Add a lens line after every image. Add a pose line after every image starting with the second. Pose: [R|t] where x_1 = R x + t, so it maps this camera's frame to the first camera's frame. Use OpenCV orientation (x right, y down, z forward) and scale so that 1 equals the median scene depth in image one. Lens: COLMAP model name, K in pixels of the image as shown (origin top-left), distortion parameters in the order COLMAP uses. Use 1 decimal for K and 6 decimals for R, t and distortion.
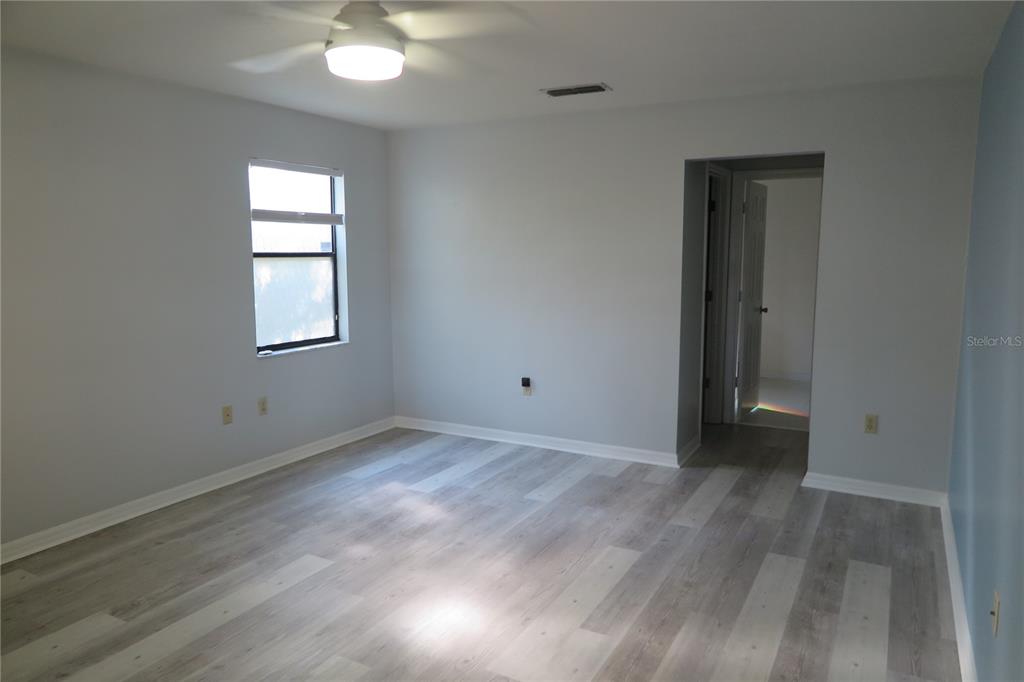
lens RADIAL K [[704.8, 0, 513.6], [0, 704.8, 343.0], [0, 0, 1]] dist [-0.011358, 0.008869]
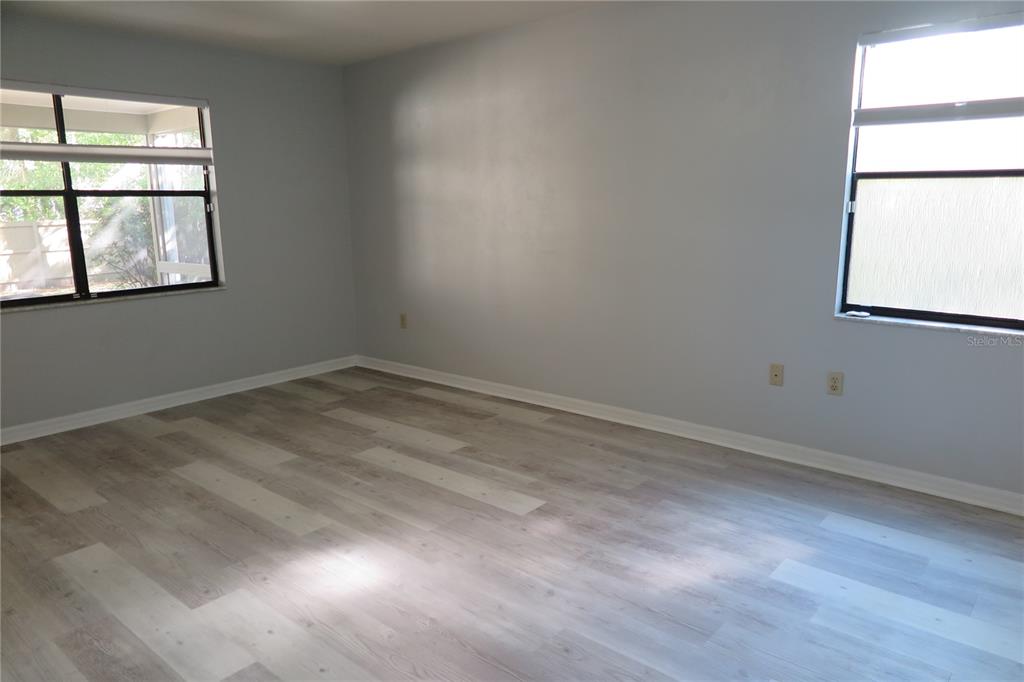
lens RADIAL K [[704.8, 0, 514.1], [0, 704.8, 336.1], [0, 0, 1]] dist [-0.011358, 0.008869]
pose [[-0.191884, 0.188170, -0.963210, 0.498531], [-0.126248, 0.968560, 0.214365, -0.090259], [0.973263, 0.162737, -0.162095, 0.952298]]
